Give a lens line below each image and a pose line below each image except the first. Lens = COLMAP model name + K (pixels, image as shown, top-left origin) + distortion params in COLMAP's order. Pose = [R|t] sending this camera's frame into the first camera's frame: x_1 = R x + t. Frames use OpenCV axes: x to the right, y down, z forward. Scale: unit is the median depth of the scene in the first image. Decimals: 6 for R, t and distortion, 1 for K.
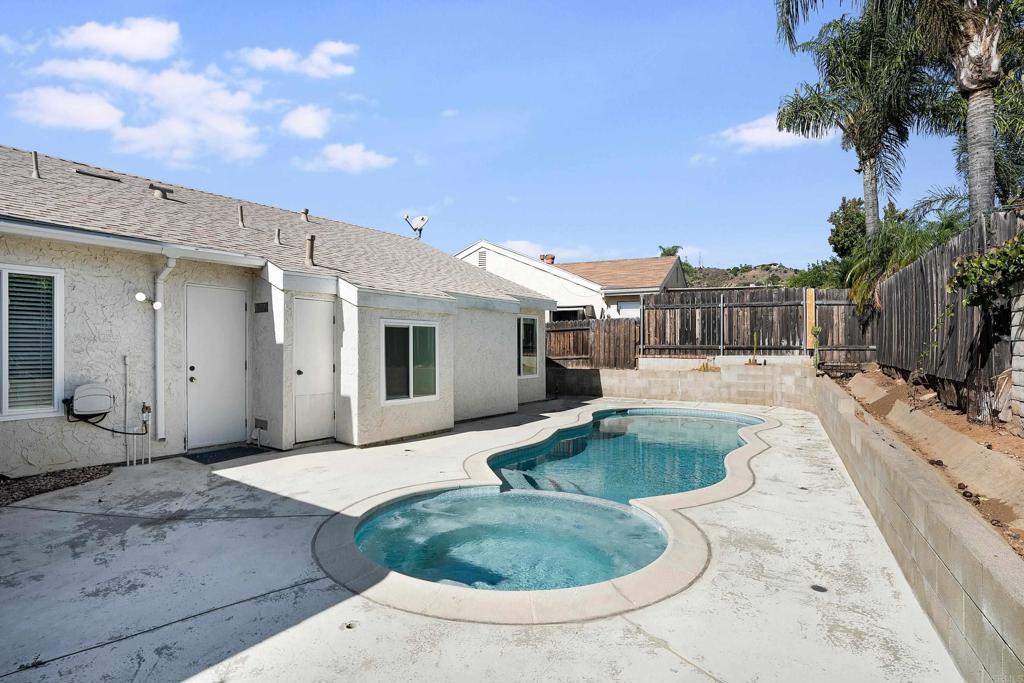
lens RADIAL K [[558.2, 0, 509.0], [0, 558.2, 340.0], [0, 0, 1]] dist [-0.031574, 0.000893]
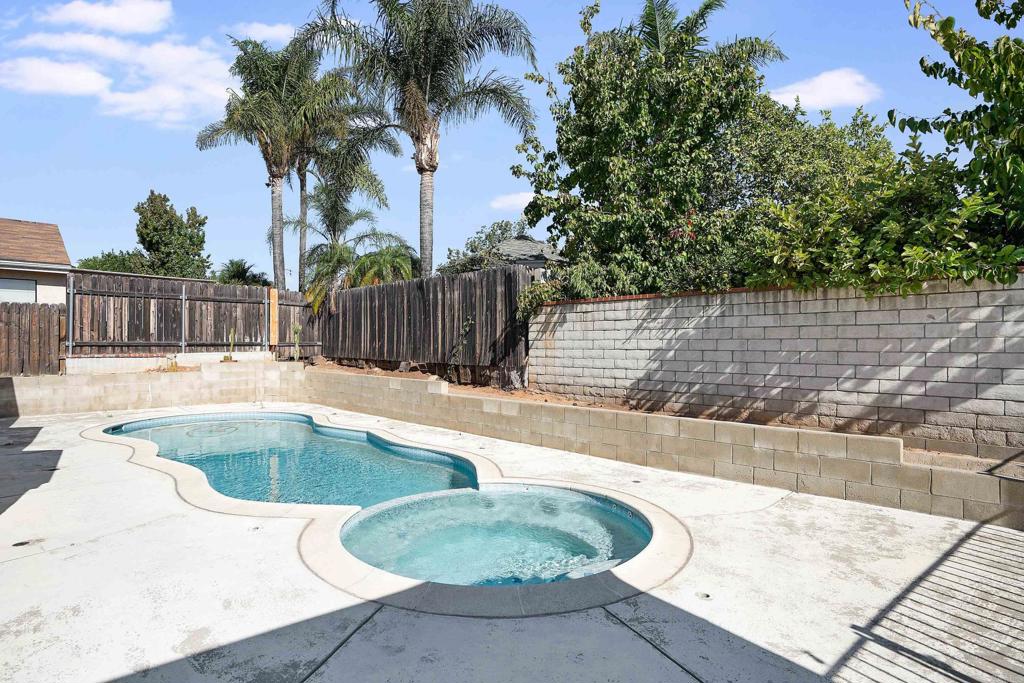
lens RADIAL K [[558.2, 0, 509.0], [0, 558.2, 340.0], [0, 0, 1]] dist [-0.031574, 0.000893]
pose [[0.238695, 0.002560, 0.971091, -0.368935], [-0.011748, 0.999931, 0.000251, 0.000406], [-0.971023, -0.011468, 0.238709, 0.281585]]
